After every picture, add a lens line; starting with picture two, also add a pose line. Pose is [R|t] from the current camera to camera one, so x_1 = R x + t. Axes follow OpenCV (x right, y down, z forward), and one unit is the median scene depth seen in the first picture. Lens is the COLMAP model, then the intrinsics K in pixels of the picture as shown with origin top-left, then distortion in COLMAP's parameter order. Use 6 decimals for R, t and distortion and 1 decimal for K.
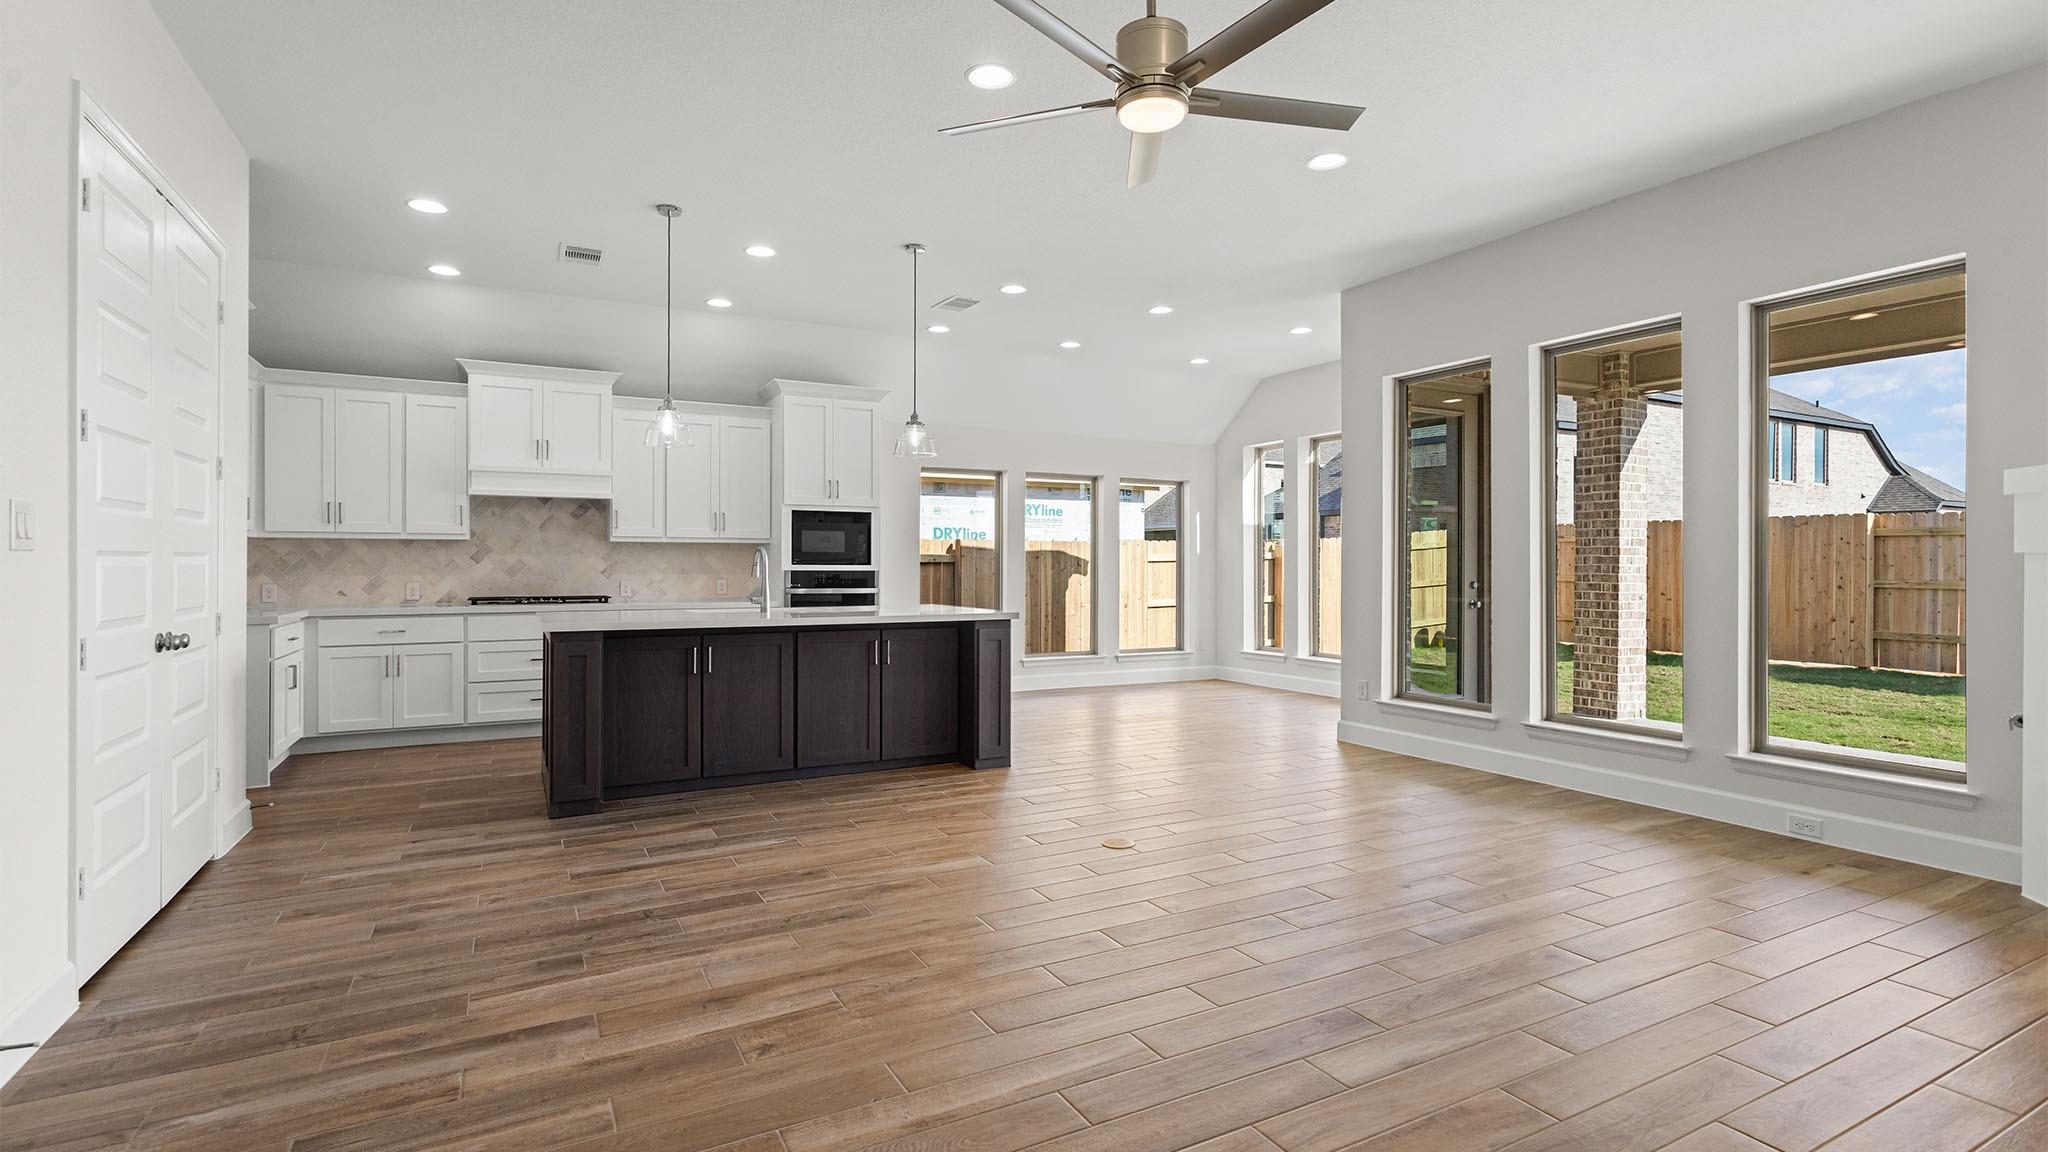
lens RADIAL K [[956.0, 0, 1021.0], [0, 956.0, 573.4], [0, 0, 1]] dist [-0.000317, 0.000255]
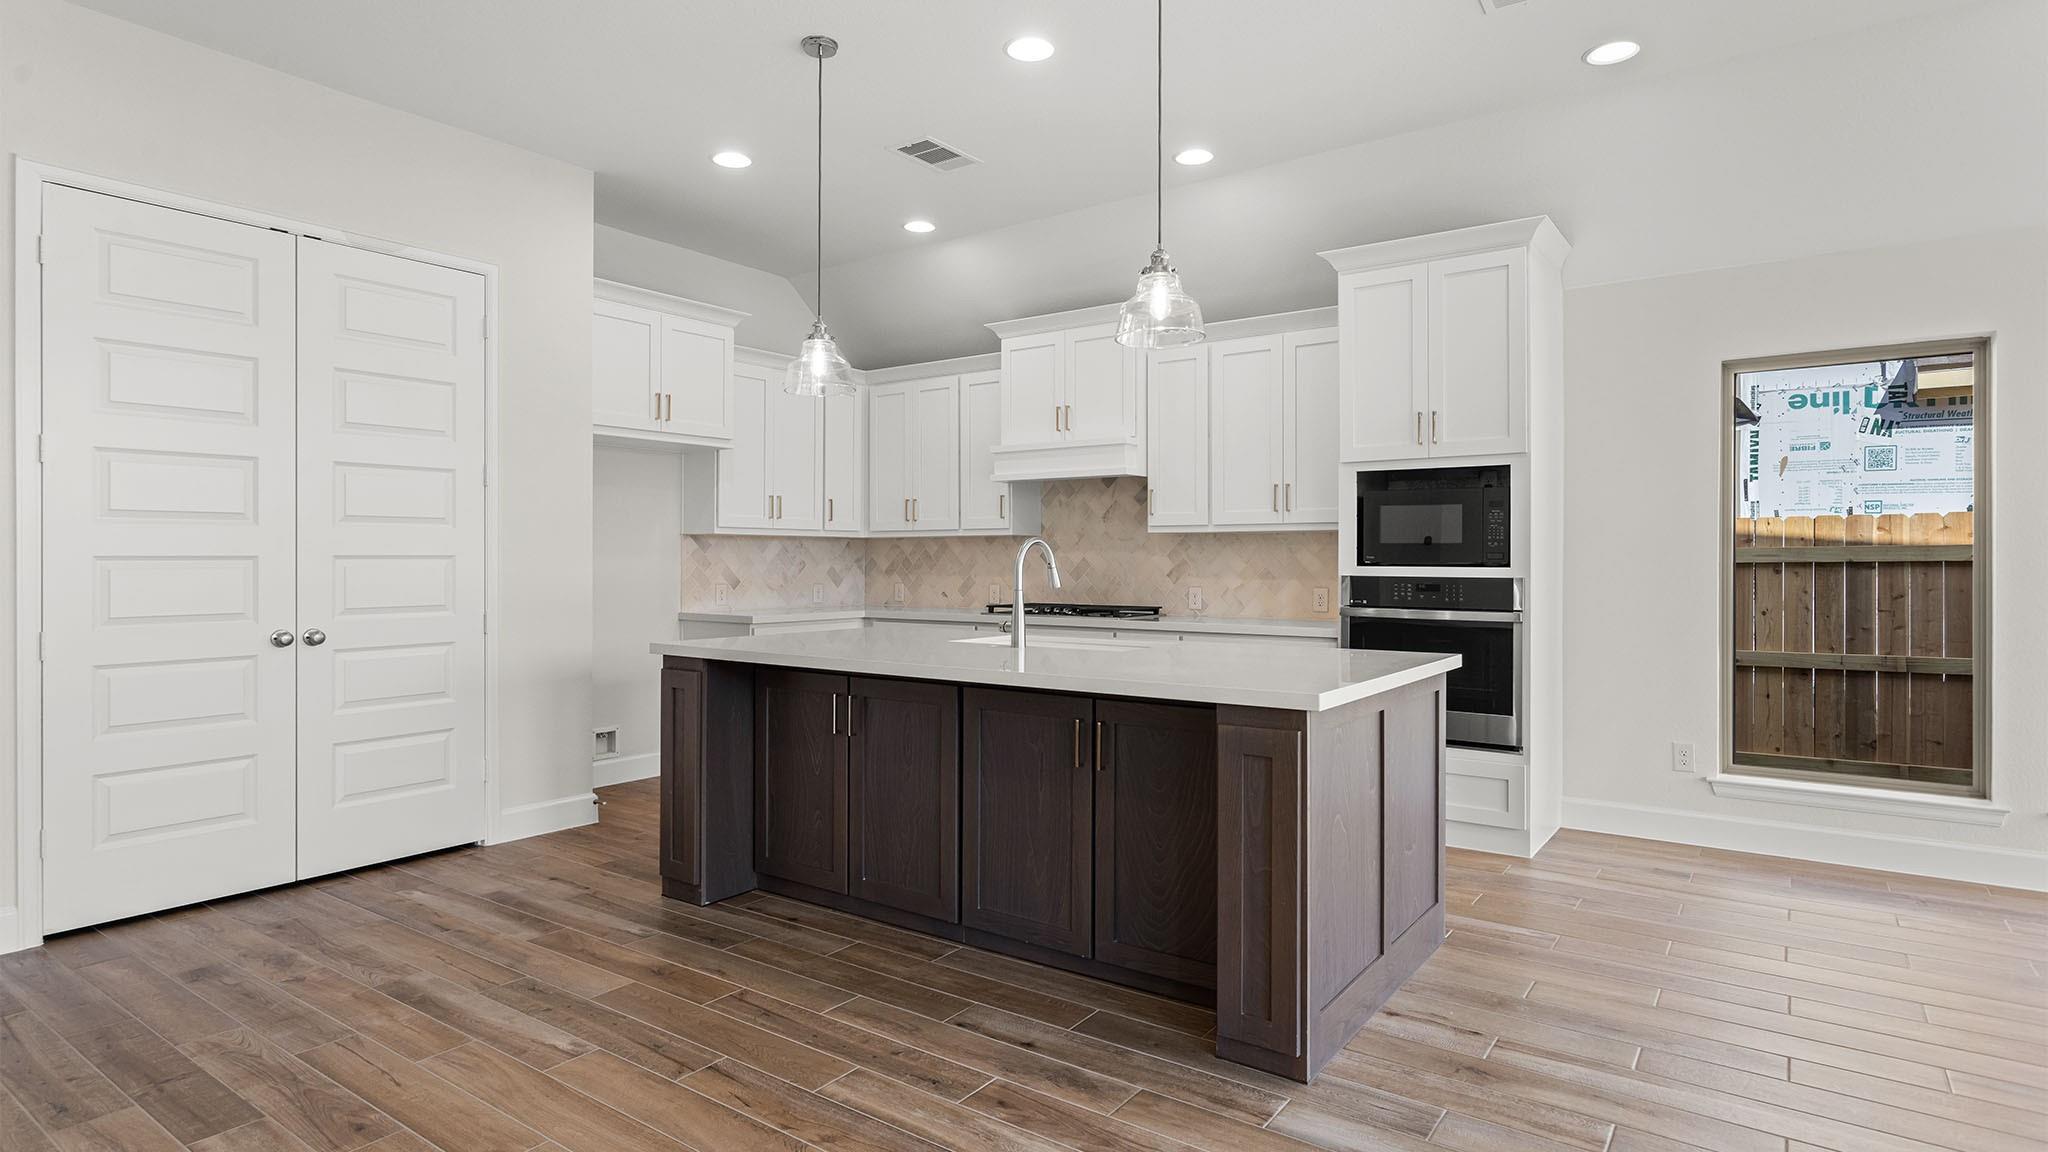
lens RADIAL K [[1071.5, 0, 1022.3], [0, 1071.5, 561.0], [0, 0, 1]] dist [0.000538, 0.000411]
pose [[0.439330, 0.000906, -0.898325, 0.446130], [-0.007646, 0.999967, -0.002731, -0.015577], [0.898293, 0.008069, 0.439322, 0.937495]]
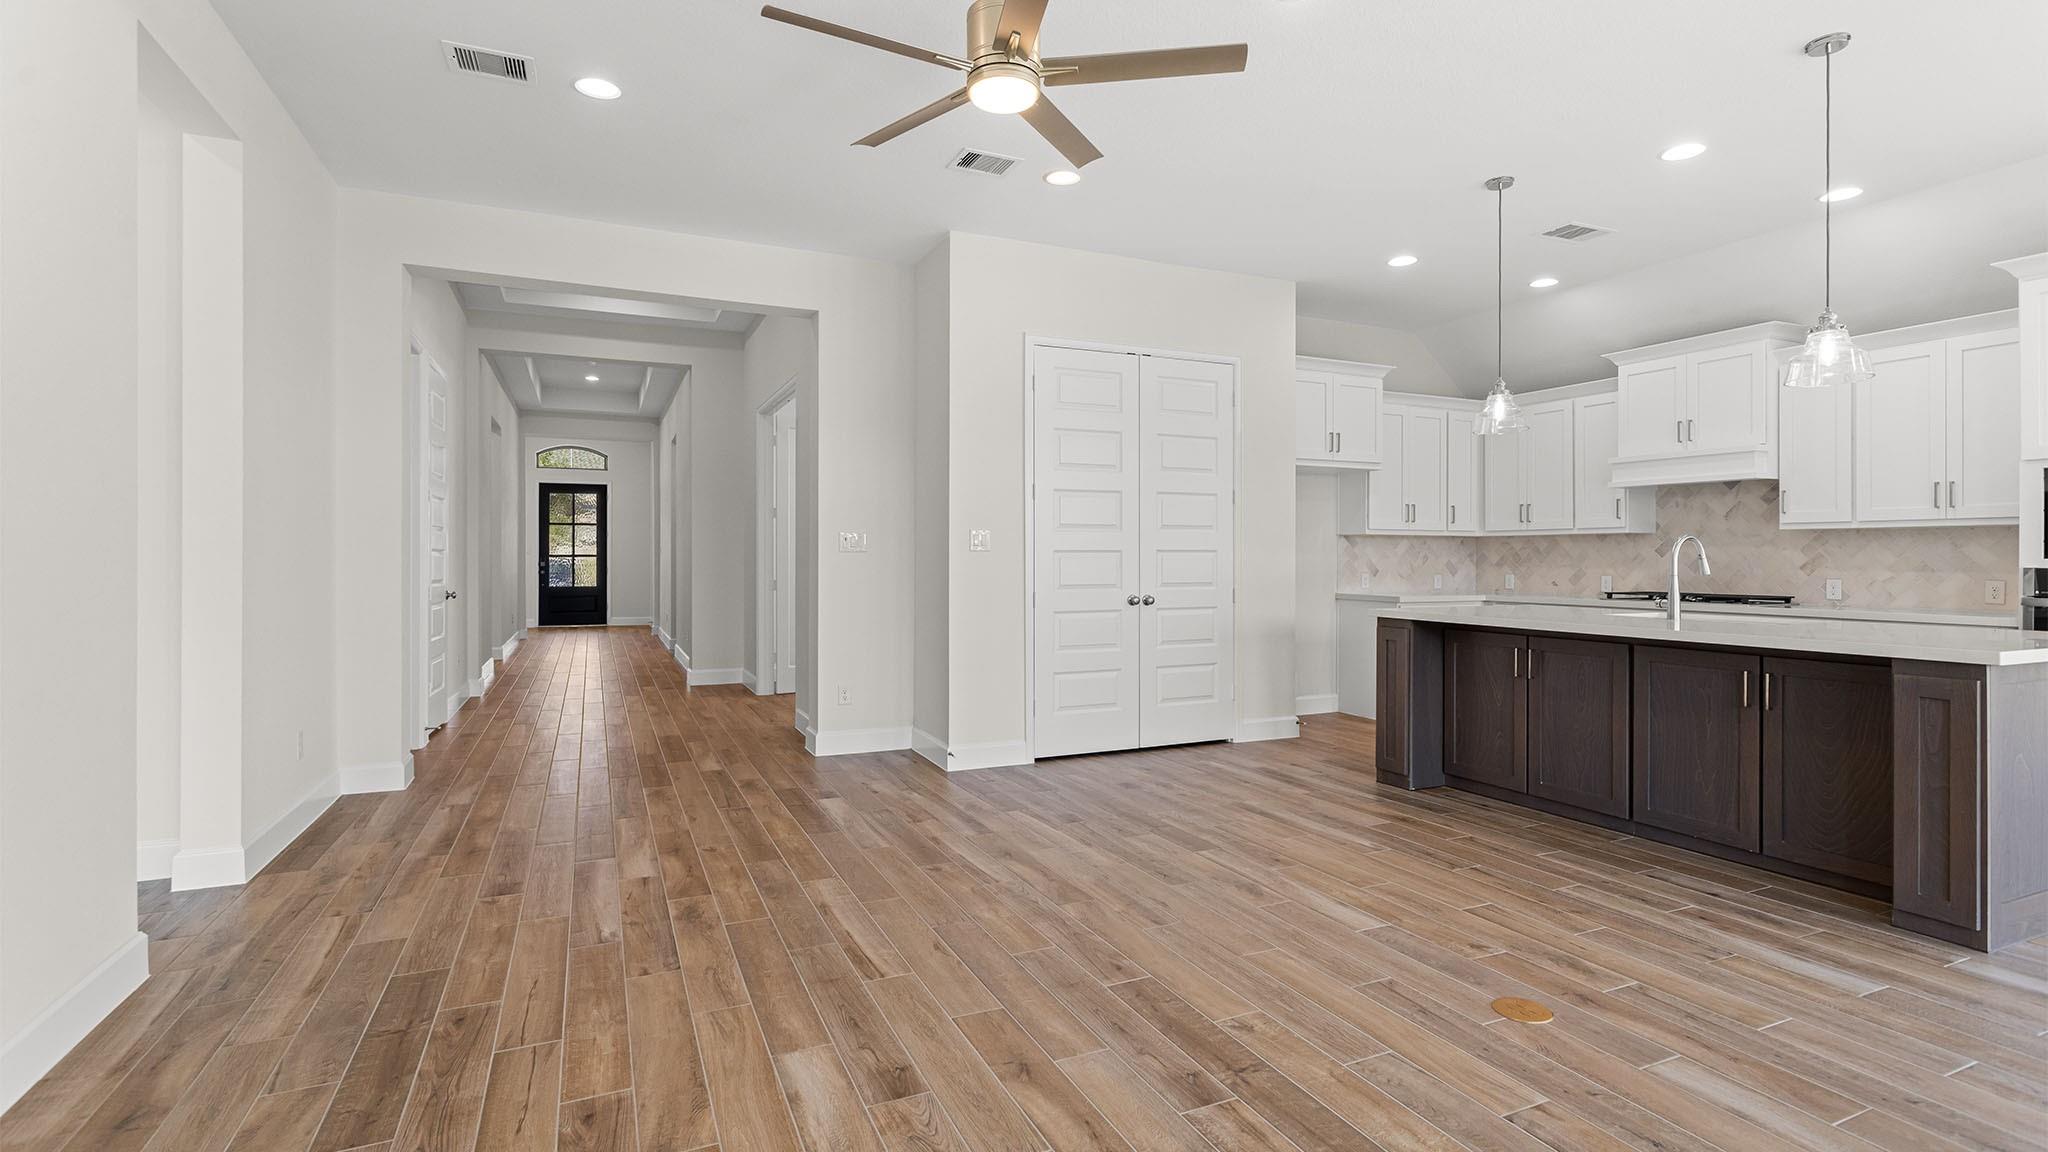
lens RADIAL K [[954.4, 0, 1024.4], [0, 954.4, 553.9], [0, 0, 1]] dist [0.006133, 0.000872]
pose [[-0.059753, -0.003419, -0.998207, 0.714013], [-0.010313, 0.999943, -0.002808, -0.006689], [0.998160, 0.010126, -0.059785, 0.690304]]
